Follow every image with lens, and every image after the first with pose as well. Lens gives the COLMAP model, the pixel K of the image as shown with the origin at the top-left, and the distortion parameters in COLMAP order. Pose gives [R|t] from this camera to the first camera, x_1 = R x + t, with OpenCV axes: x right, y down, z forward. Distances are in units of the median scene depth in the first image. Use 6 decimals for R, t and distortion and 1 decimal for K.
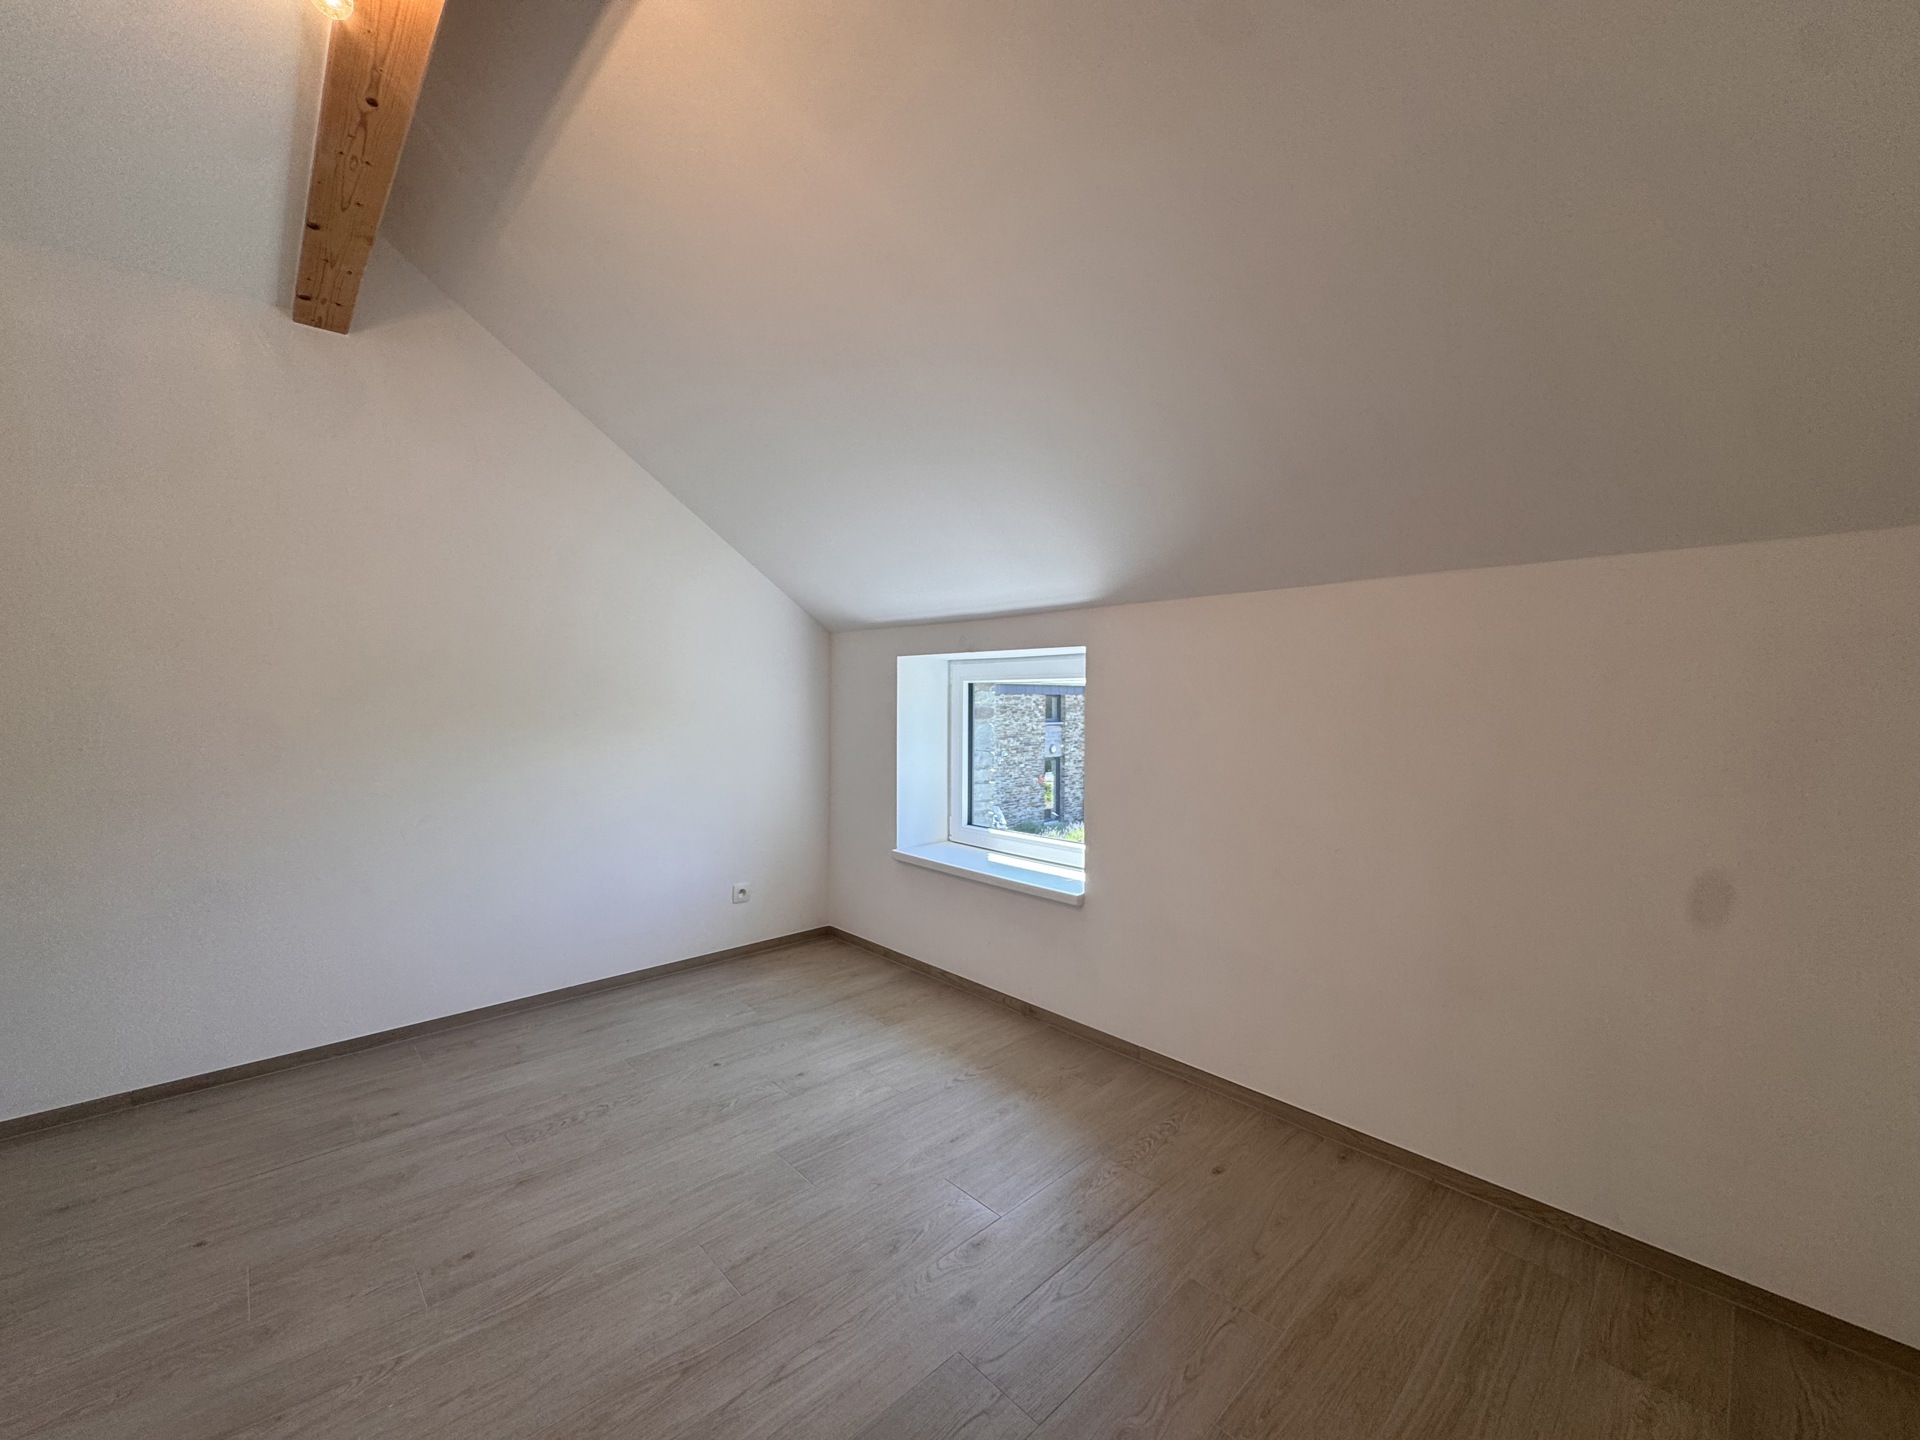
lens RADIAL K [[770.4, 0, 960.0], [0, 770.4, 720.0], [0, 0, 1]] dist [0.000197, 0.000406]
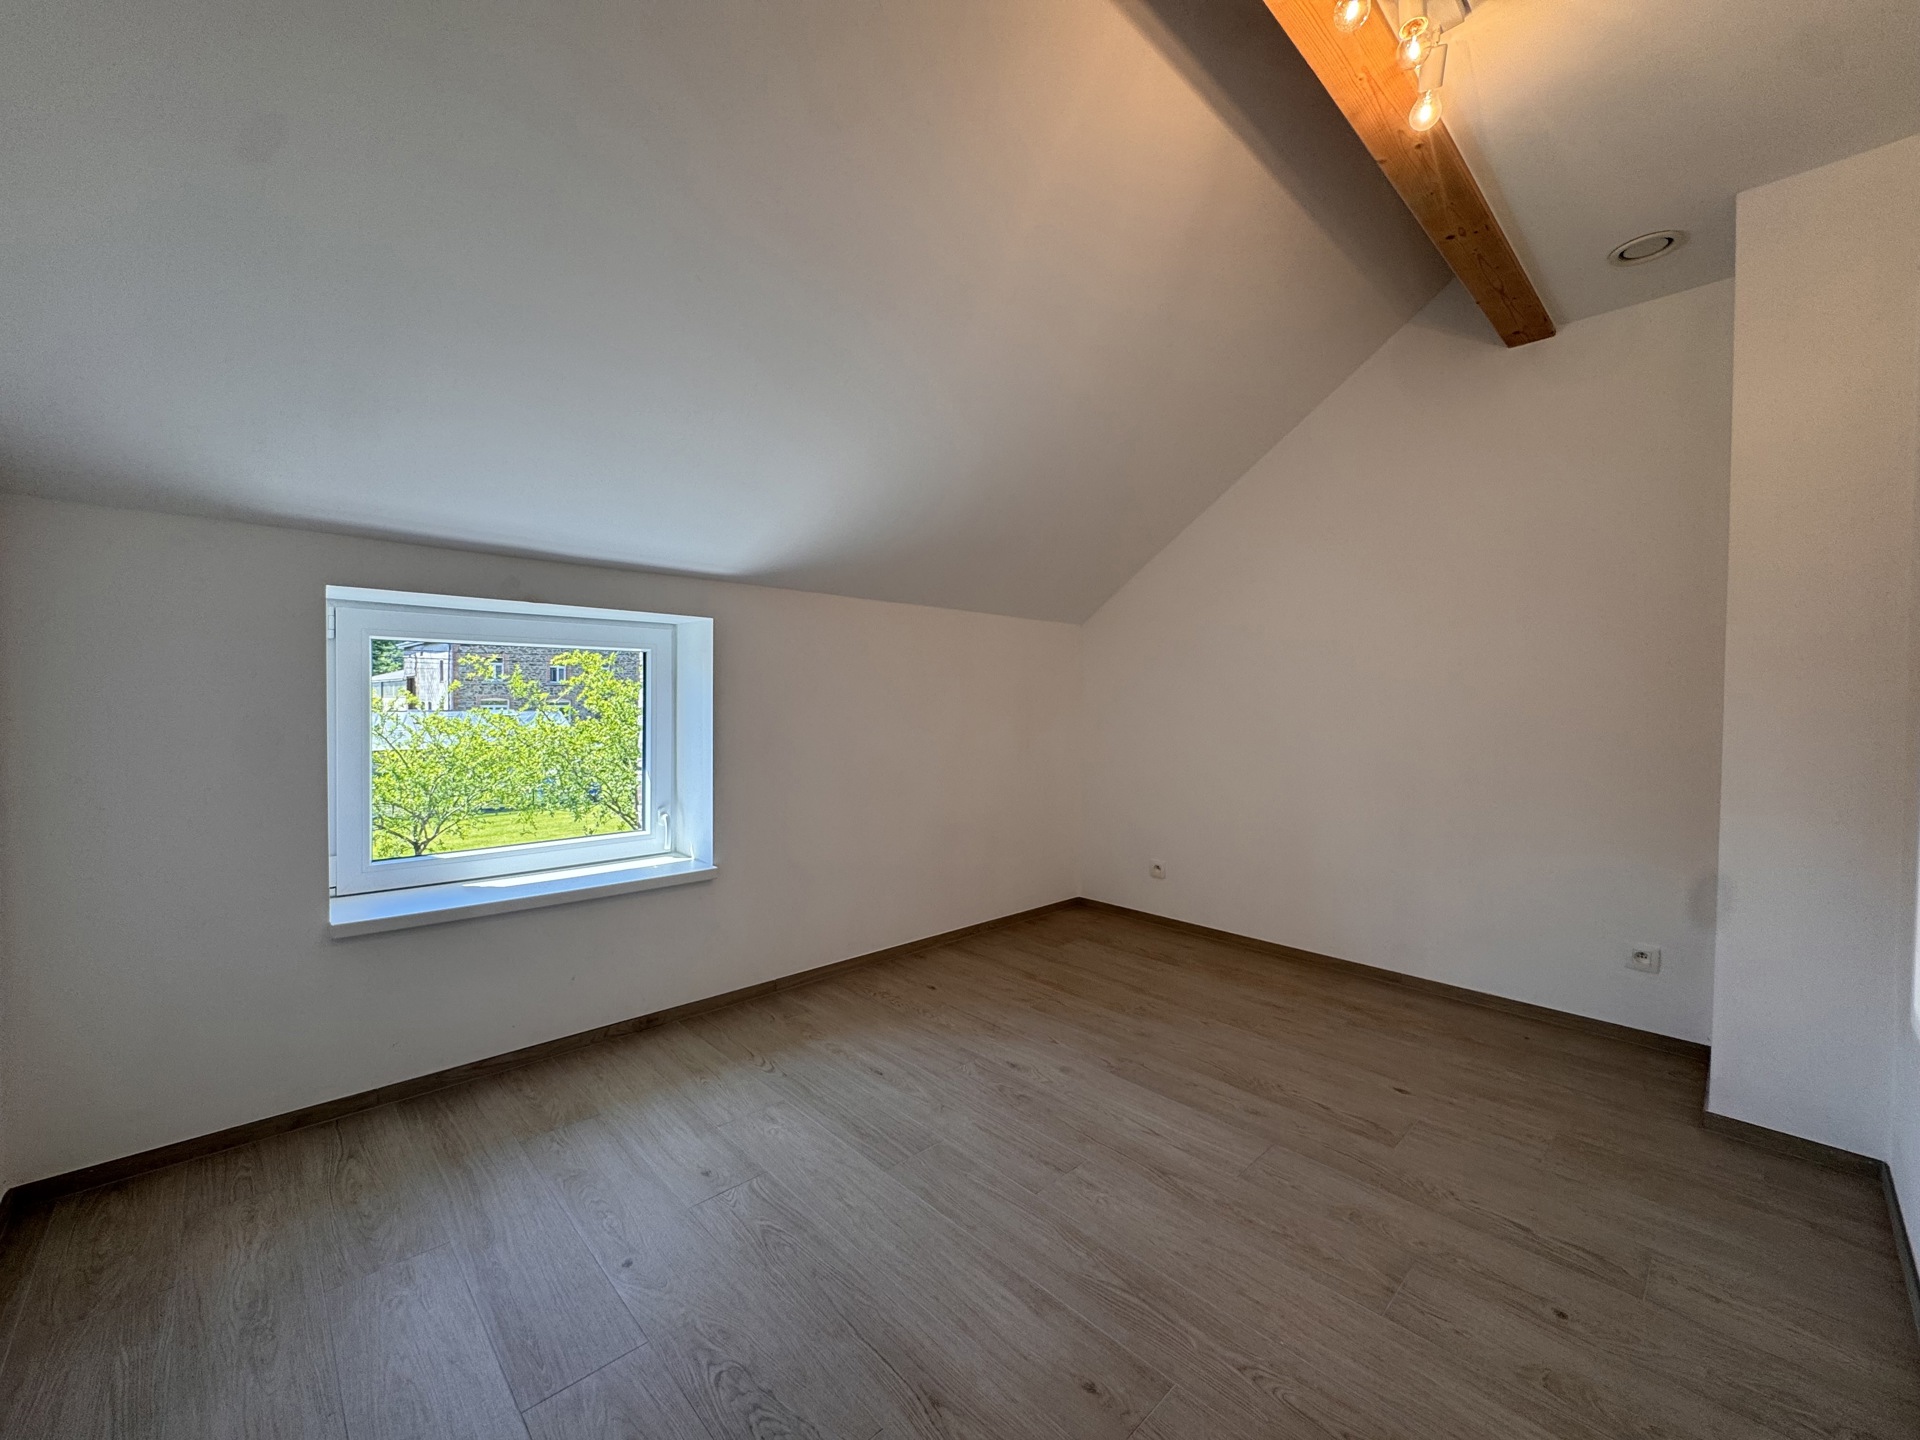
lens RADIAL K [[770.4, 0, 960.0], [0, 770.4, 720.0], [0, 0, 1]] dist [0.000197, 0.000406]
pose [[-0.014302, -0.026622, 0.999543, -1.104979], [0.019674, 0.999444, 0.026901, 0.020693], [-0.999704, 0.020050, -0.013770, 0.909435]]
